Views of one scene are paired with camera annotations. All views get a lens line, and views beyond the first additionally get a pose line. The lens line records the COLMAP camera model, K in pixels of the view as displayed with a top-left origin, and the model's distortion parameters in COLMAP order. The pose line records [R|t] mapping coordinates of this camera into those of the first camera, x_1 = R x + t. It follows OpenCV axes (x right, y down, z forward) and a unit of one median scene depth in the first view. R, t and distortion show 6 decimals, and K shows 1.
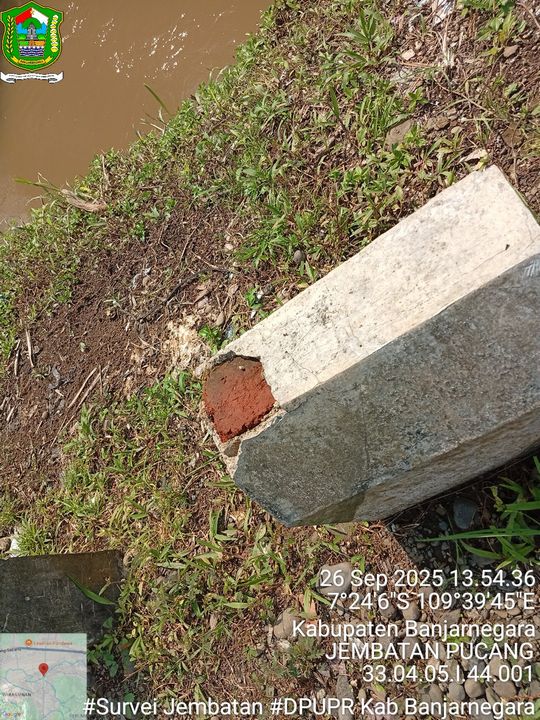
lens RADIAL K [[567.9, 0, 273.2], [0, 567.9, 358.7], [0, 0, 1]] dist [0.021141, -0.076944]
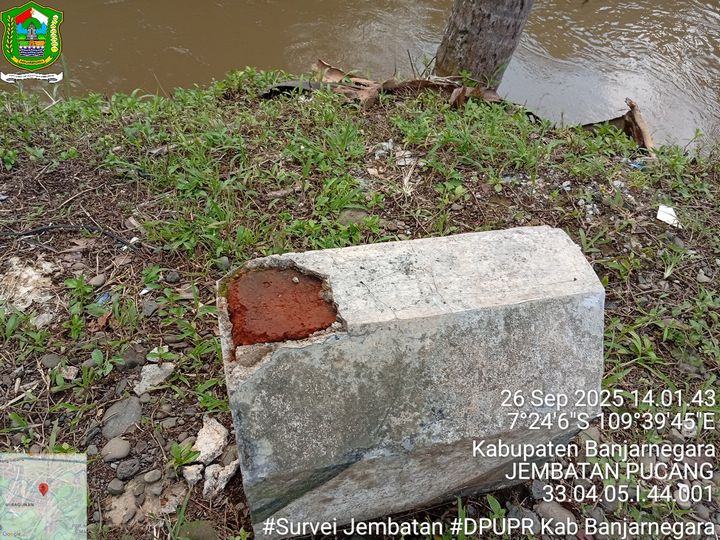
lens RADIAL K [[567.9, 0, 362.3], [0, 567.9, 267.7], [0, 0, 1]] dist [0.021141, -0.076944]
pose [[0.727536, 0.517200, 0.450772, -0.418782], [-0.296299, 0.829469, -0.473484, 0.419741], [-0.618788, 0.210914, 0.756715, 0.248107]]
